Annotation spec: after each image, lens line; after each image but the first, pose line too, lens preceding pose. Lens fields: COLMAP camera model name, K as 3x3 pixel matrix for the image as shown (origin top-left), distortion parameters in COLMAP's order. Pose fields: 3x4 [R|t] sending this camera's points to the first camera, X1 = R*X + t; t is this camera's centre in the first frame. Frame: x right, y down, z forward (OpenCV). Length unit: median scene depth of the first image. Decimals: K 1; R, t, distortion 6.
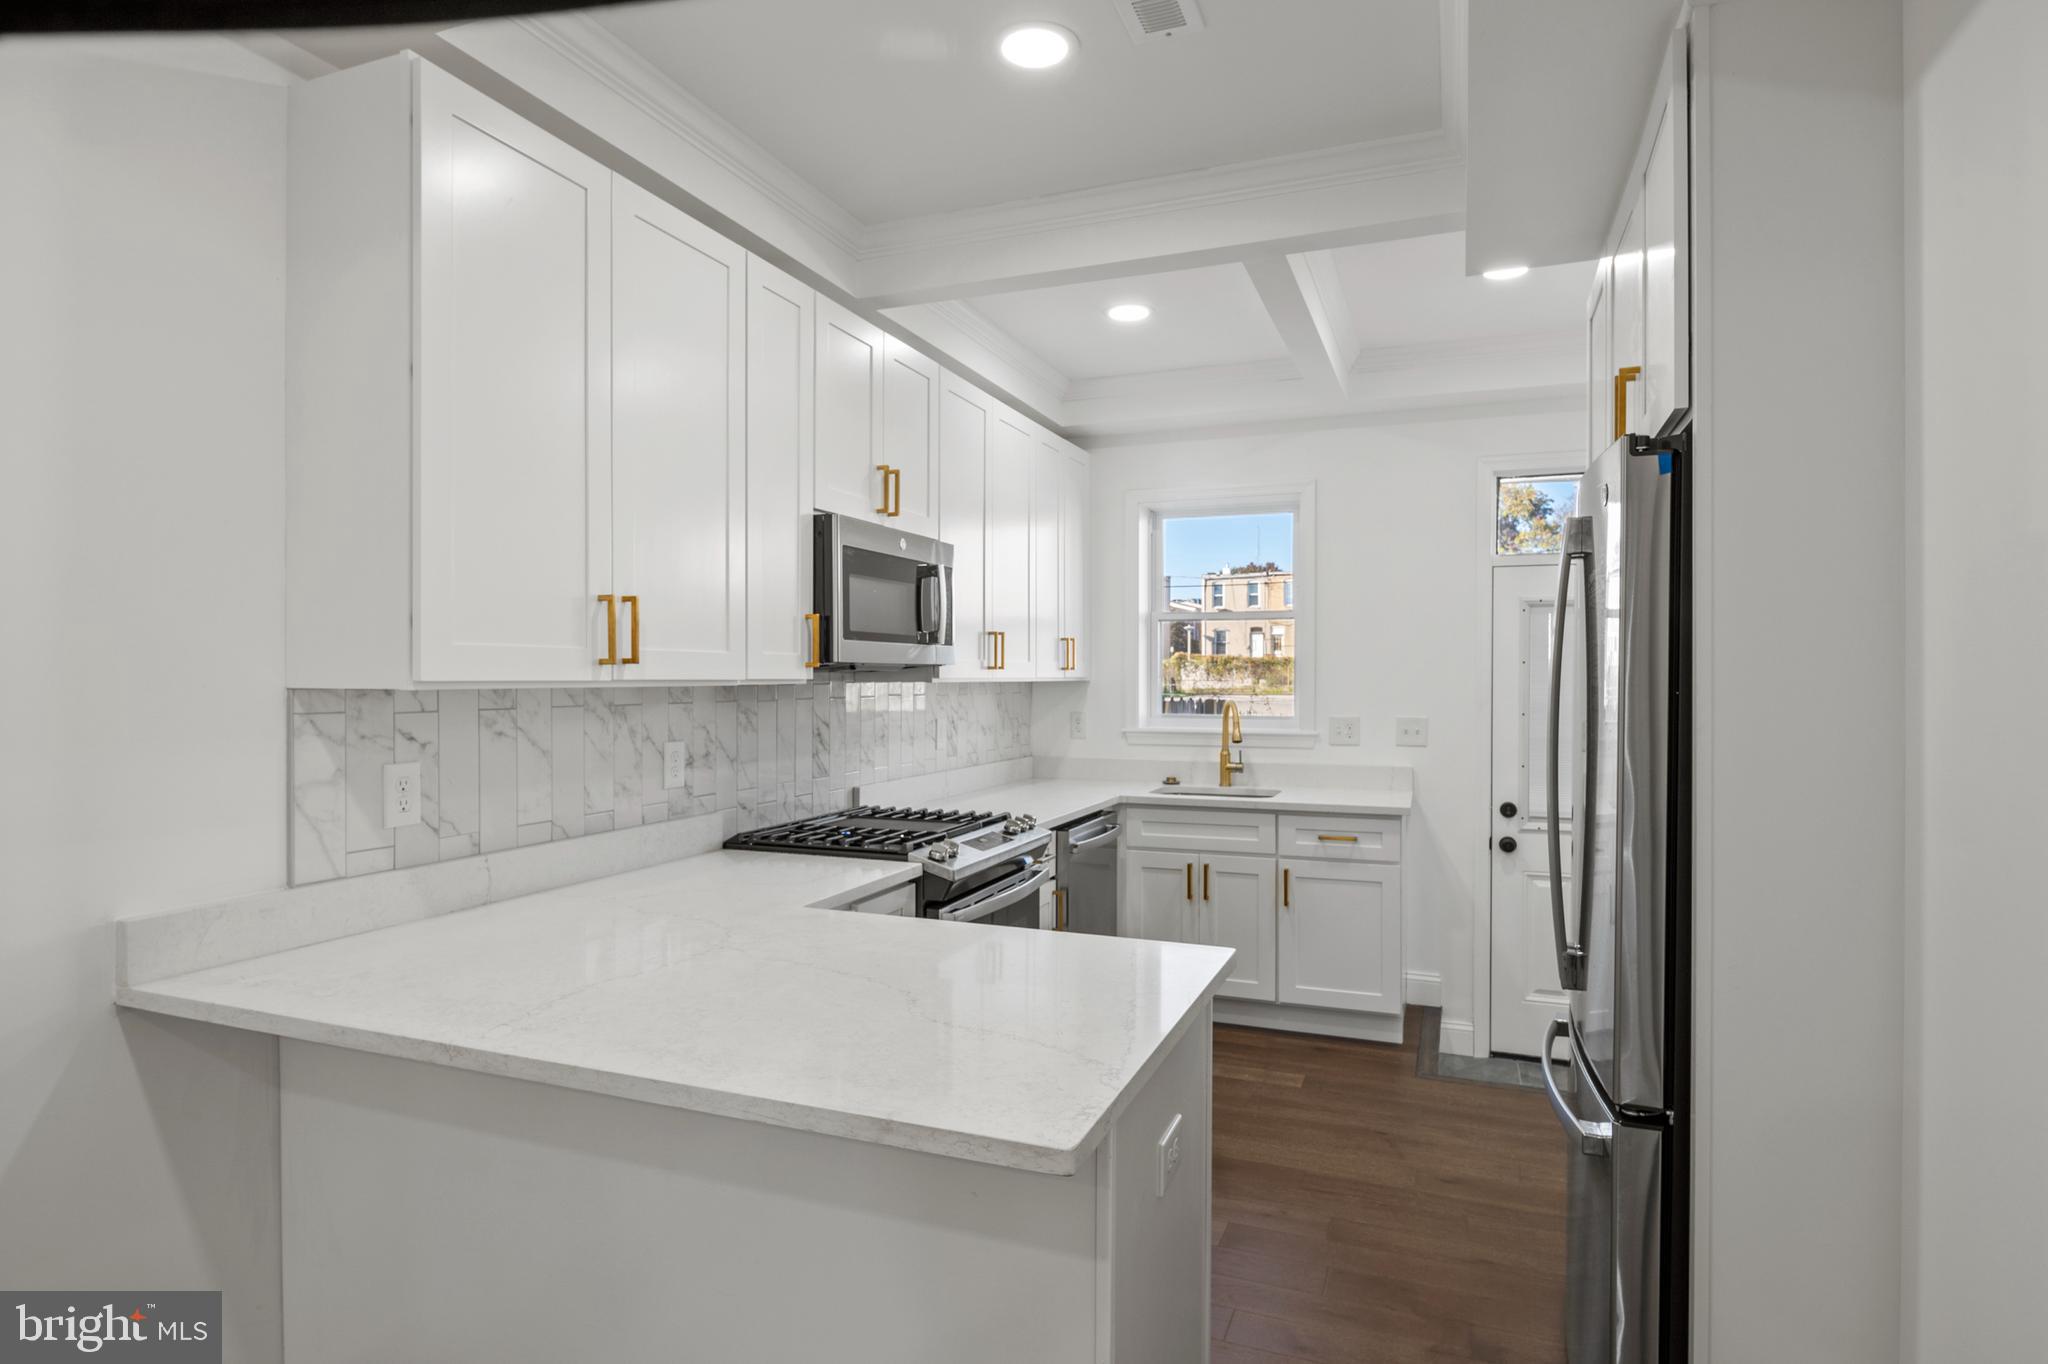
lens RADIAL K [[1117.7, 0, 1015.3], [0, 1117.7, 674.7], [0, 0, 1]] dist [-0.004137, -0.004931]
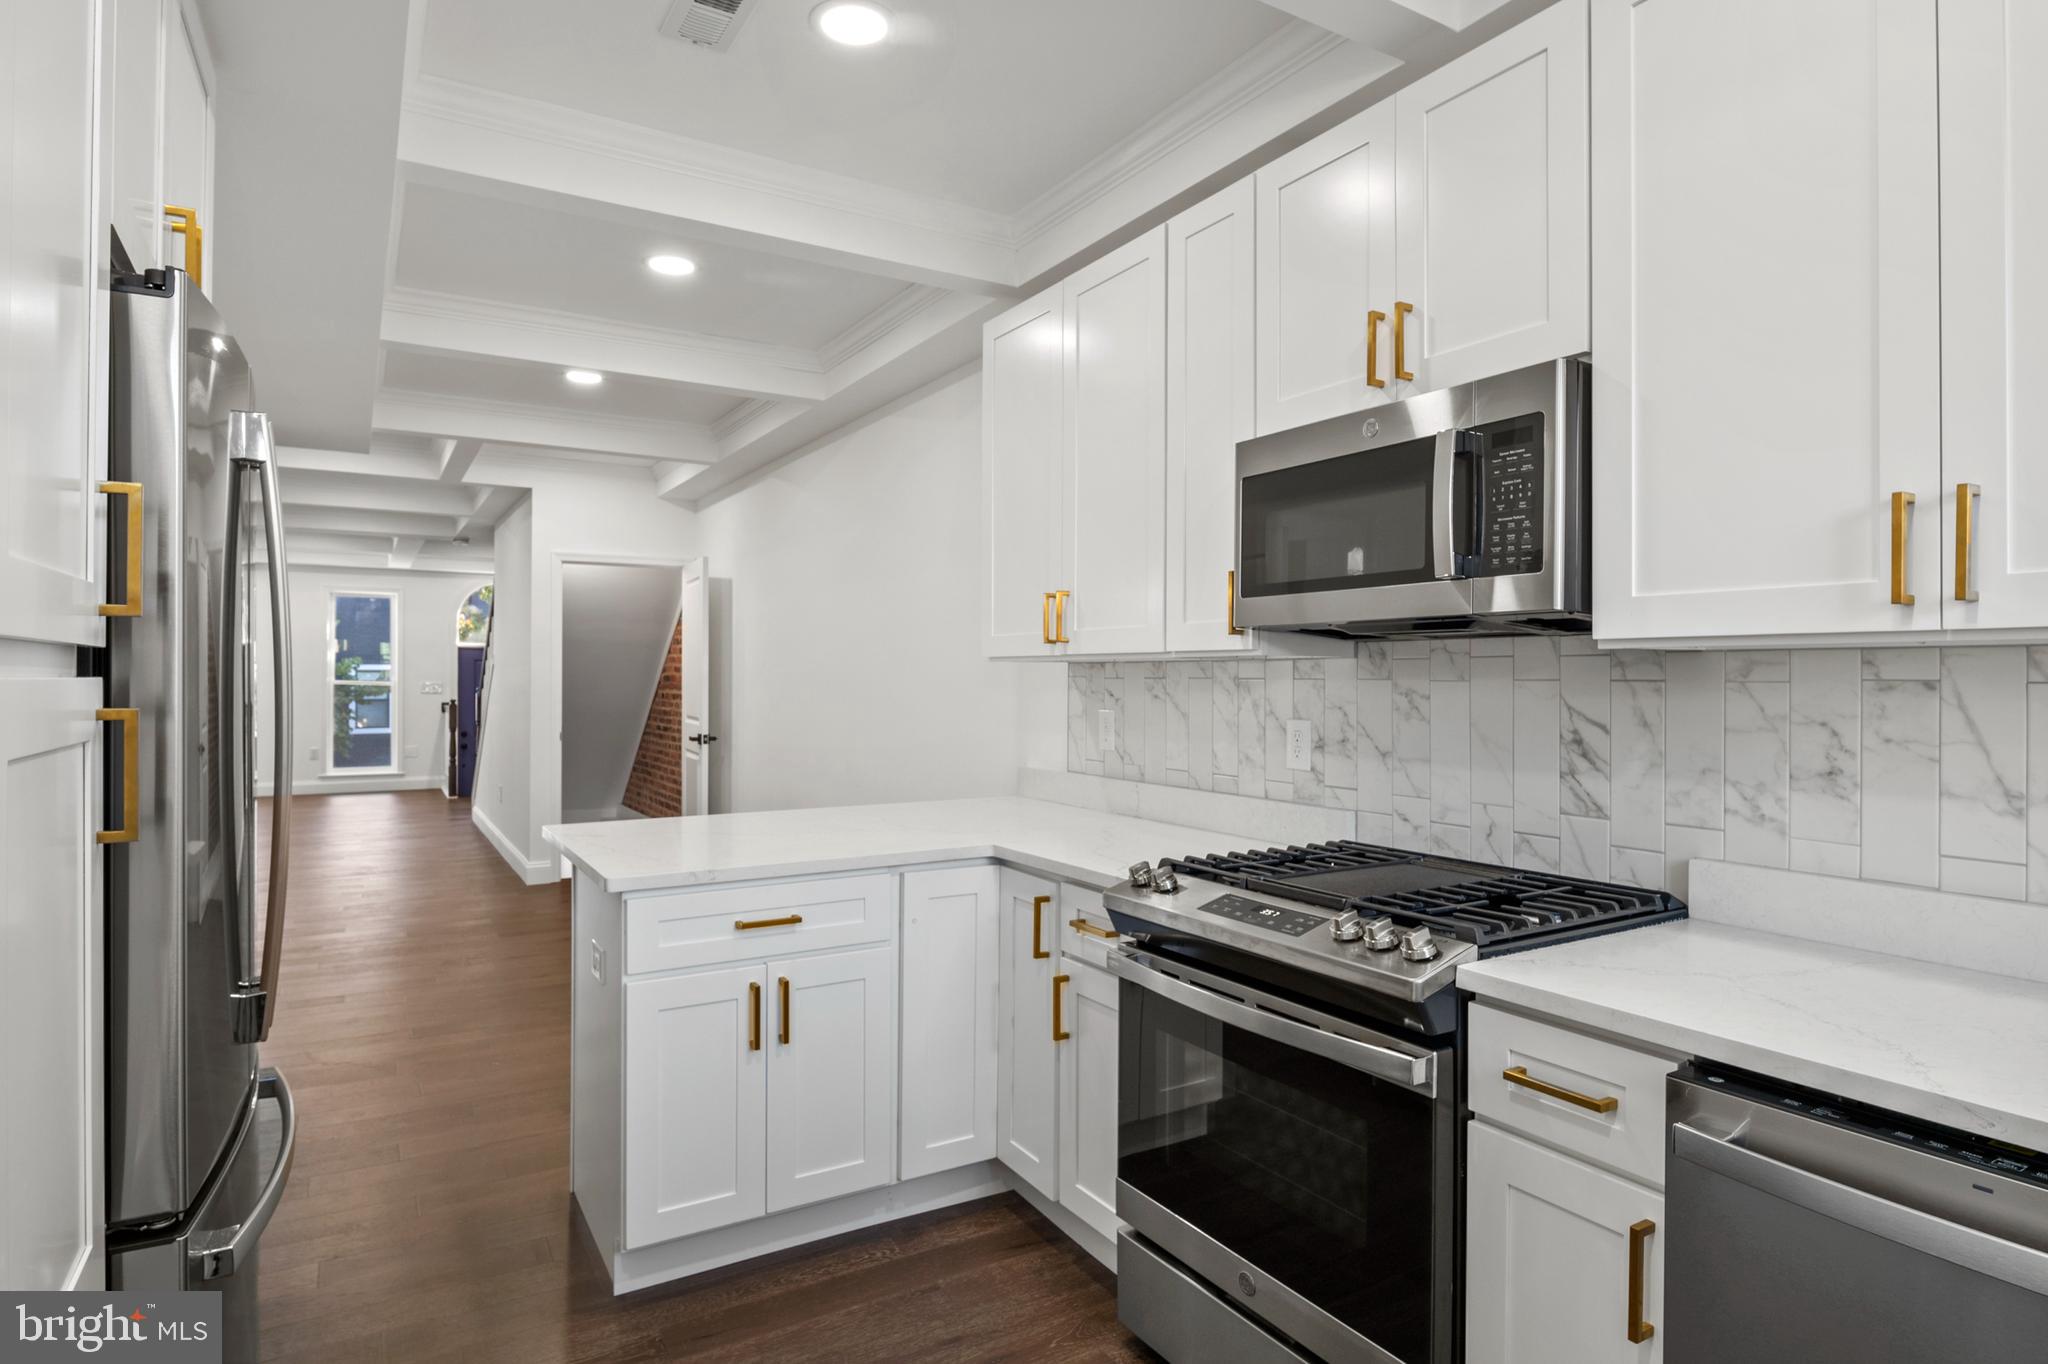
lens RADIAL K [[1117.7, 0, 1006.3], [0, 1117.7, 685.1], [0, 0, 1]] dist [-0.004137, -0.004931]
pose [[-0.619334, -0.008668, -0.785080, 0.418709], [-0.013544, 0.999908, -0.000355, 0.025189], [0.785011, 0.010414, -0.619395, 1.007193]]
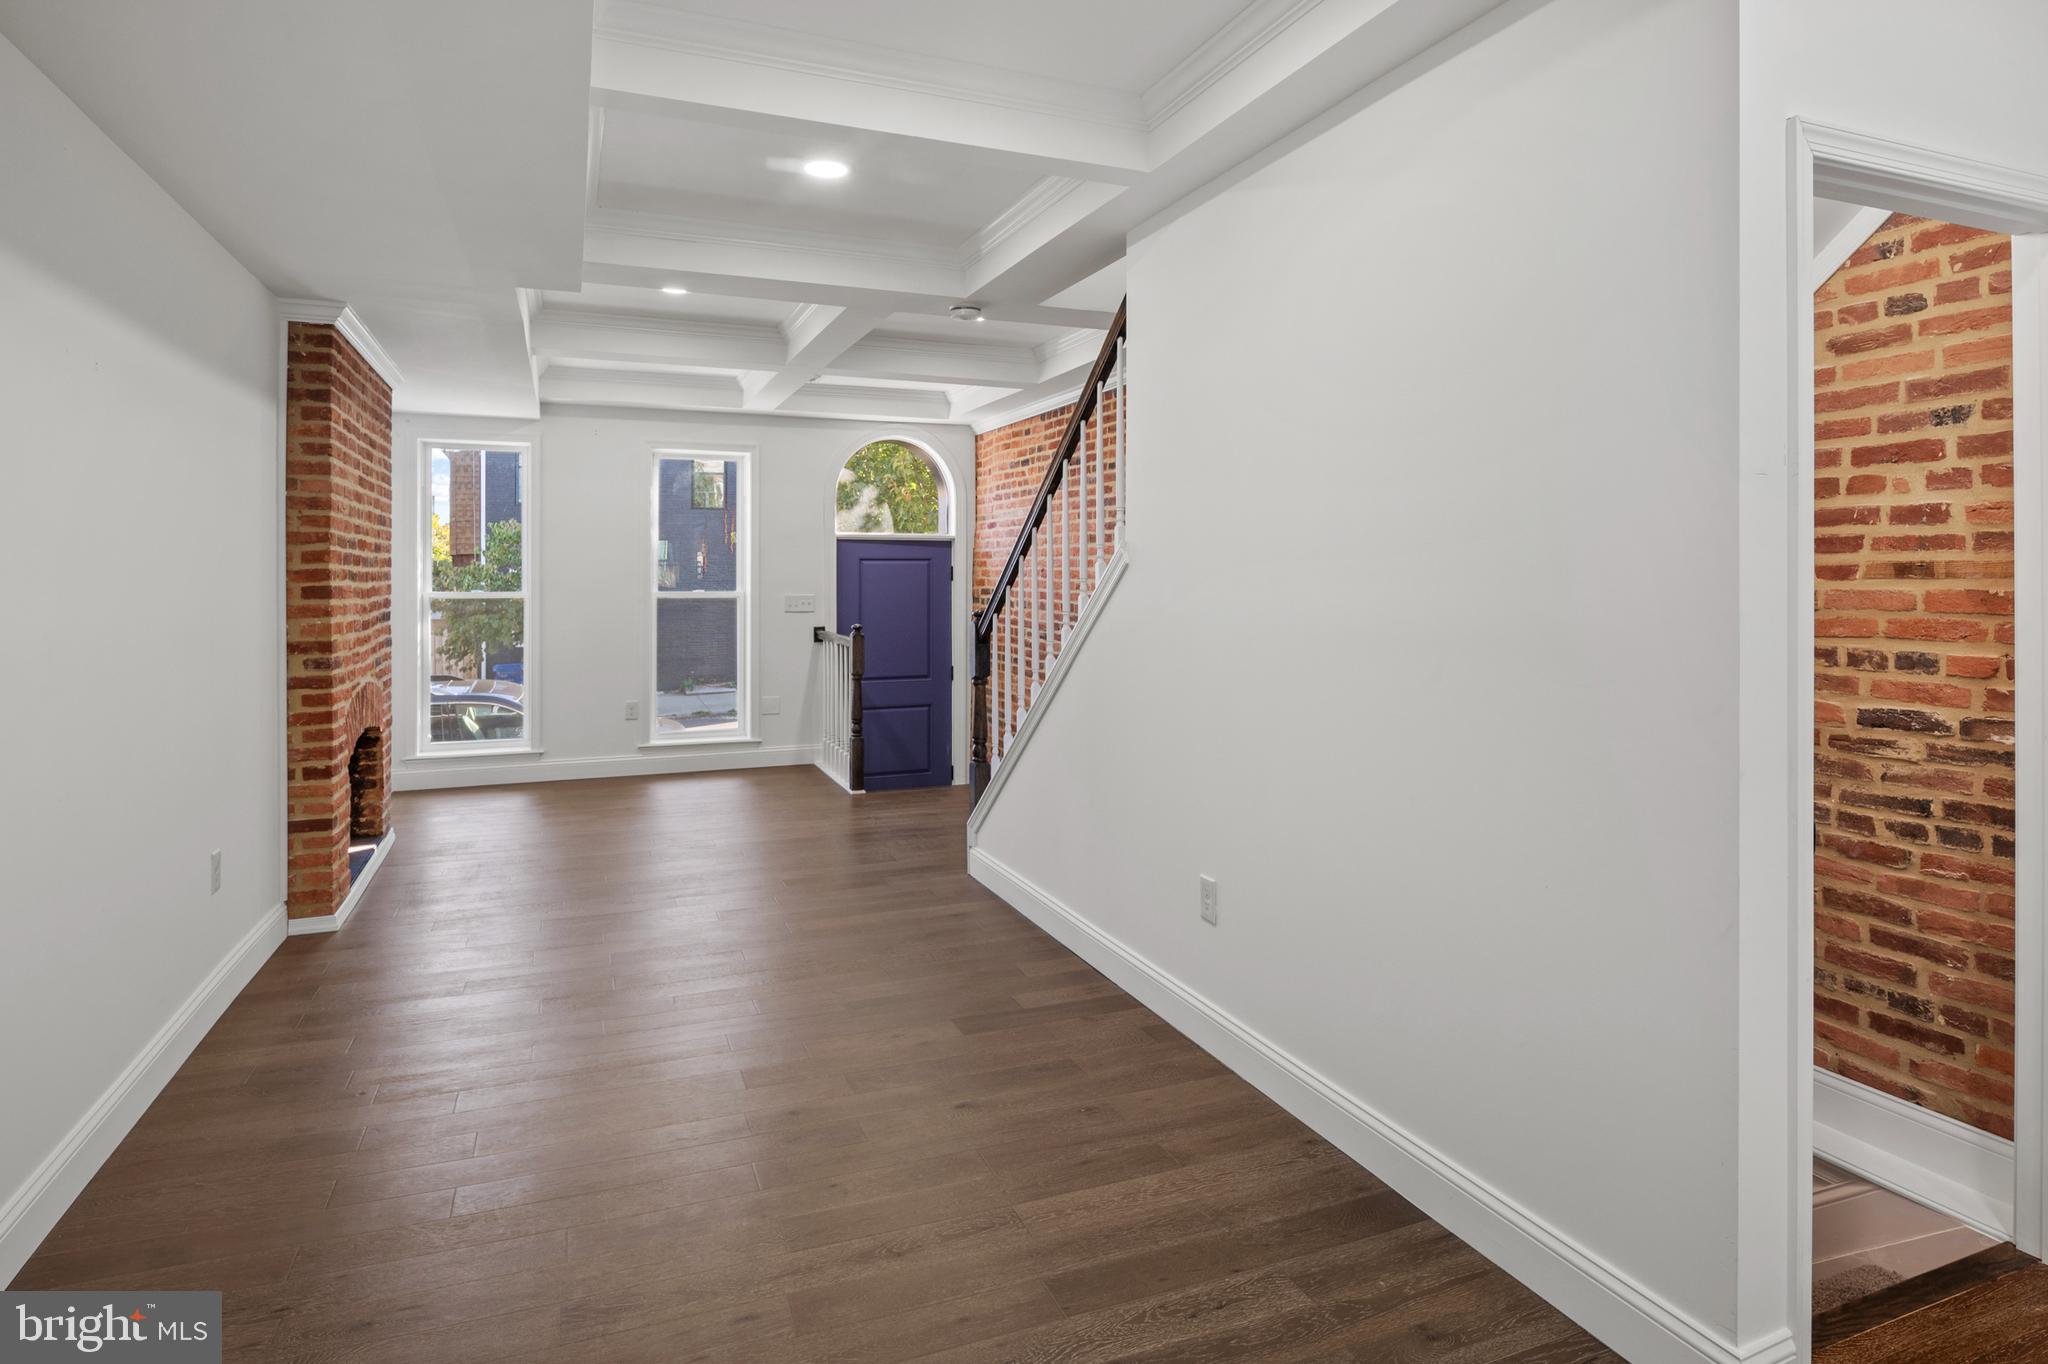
lens RADIAL K [[1117.7, 0, 1047.9], [0, 1117.7, 572.6], [0, 0, 1]] dist [-0.004137, -0.004931]
pose [[-0.706642, 0.000057, -0.707571, 0.037116], [0.002715, 0.999993, -0.002631, 0.007992], [0.707566, -0.003780, -0.706637, -0.523529]]
